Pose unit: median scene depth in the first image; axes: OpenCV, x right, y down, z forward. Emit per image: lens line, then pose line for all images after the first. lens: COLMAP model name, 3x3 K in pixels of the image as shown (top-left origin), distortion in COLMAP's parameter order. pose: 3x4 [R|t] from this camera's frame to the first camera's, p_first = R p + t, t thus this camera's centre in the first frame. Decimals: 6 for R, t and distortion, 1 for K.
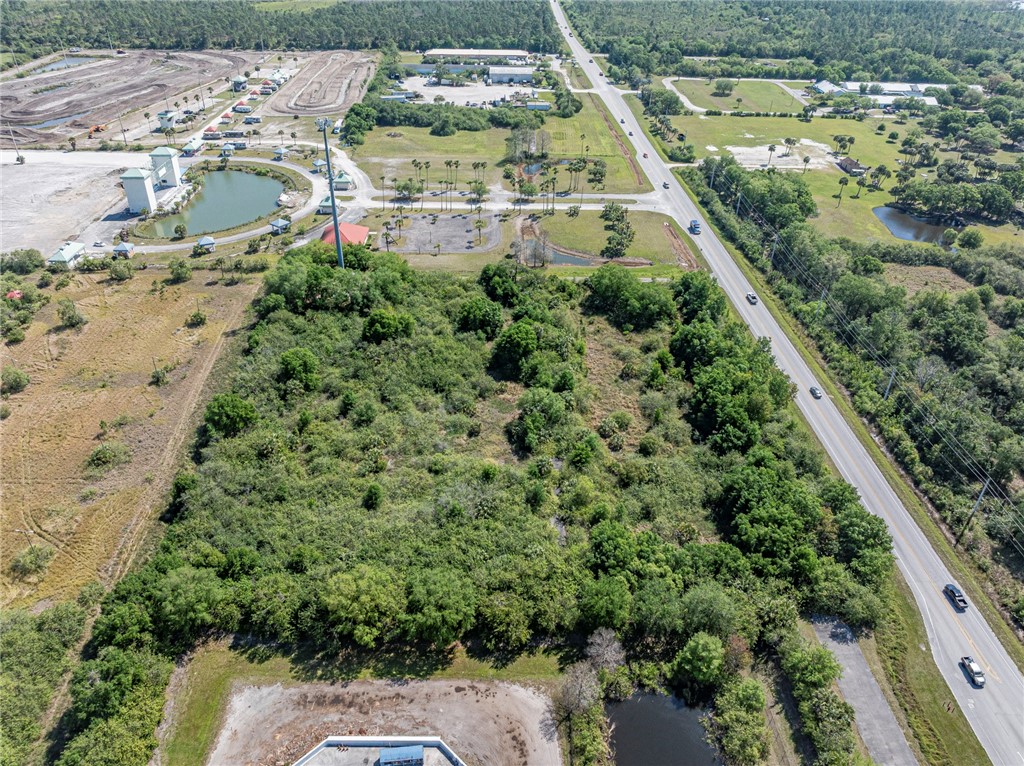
lens RADIAL K [[694.9, 0, 479.6], [0, 694.9, 382.3], [0, 0, 1]] dist [-0.031498, 0.002432]
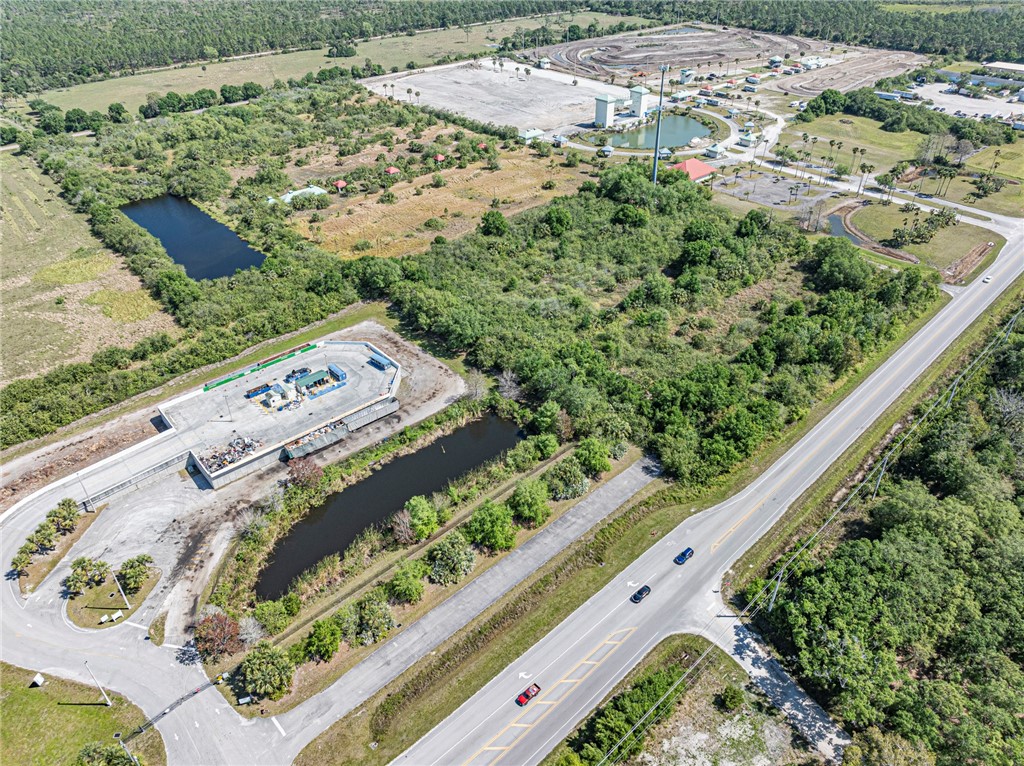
lens RADIAL K [[651.1, 0, 561.9], [0, 651.1, 381.1], [0, 0, 1]] dist [-0.055247, 0.028382]
pose [[0.697809, 0.417849, -0.581777, 0.479004], [-0.401395, 0.900820, 0.165545, 0.038140], [0.593250, 0.118003, 0.796323, -0.039699]]
